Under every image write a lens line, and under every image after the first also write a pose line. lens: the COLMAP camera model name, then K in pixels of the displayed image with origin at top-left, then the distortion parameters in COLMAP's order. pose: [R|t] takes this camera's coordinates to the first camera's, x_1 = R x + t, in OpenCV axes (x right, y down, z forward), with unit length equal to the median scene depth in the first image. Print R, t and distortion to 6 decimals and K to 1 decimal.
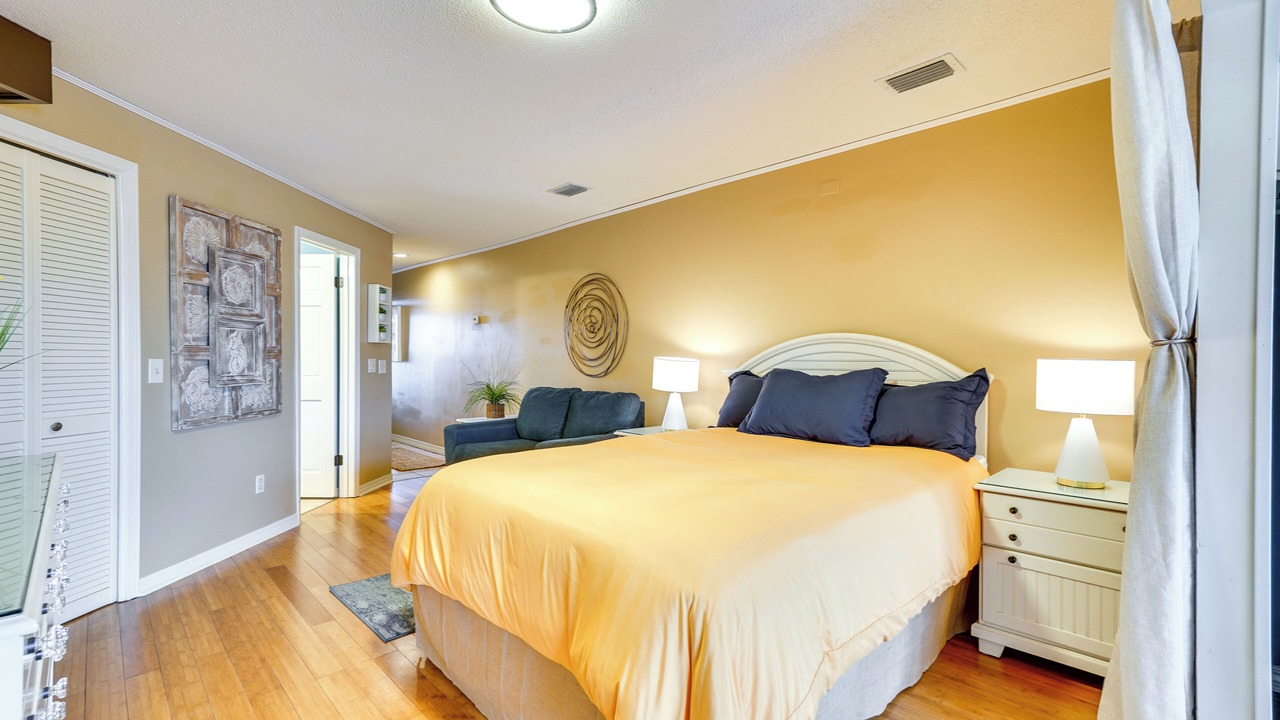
lens RADIAL K [[579.9, 0, 659.5], [0, 579.9, 354.1], [0, 0, 1]] dist [0.001736, 0.003314]
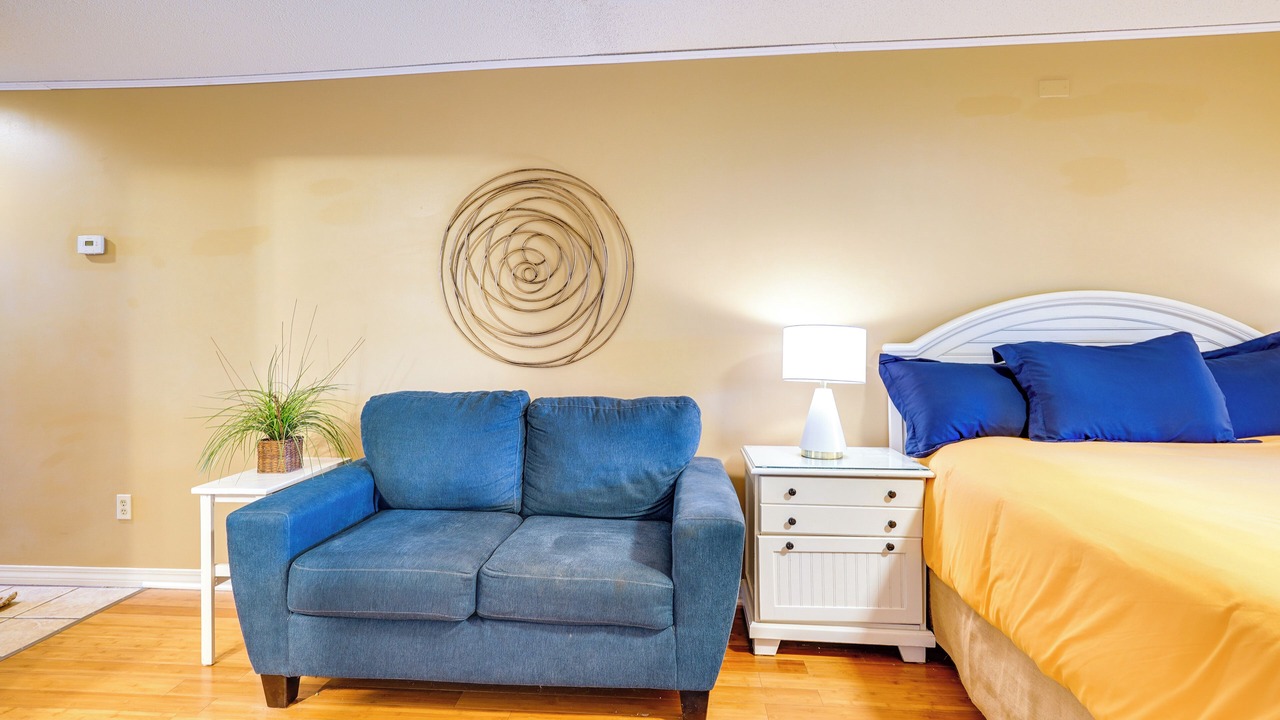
lens RADIAL K [[687.5, 0, 601.9], [0, 687.5, 327.9], [0, 0, 1]] dist [0.007865, 0.001042]
pose [[0.775405, -0.006523, 0.631430, -0.534378], [0.006899, 0.999974, 0.001859, 0.004275], [-0.631426, 0.002915, 0.775430, 0.561859]]
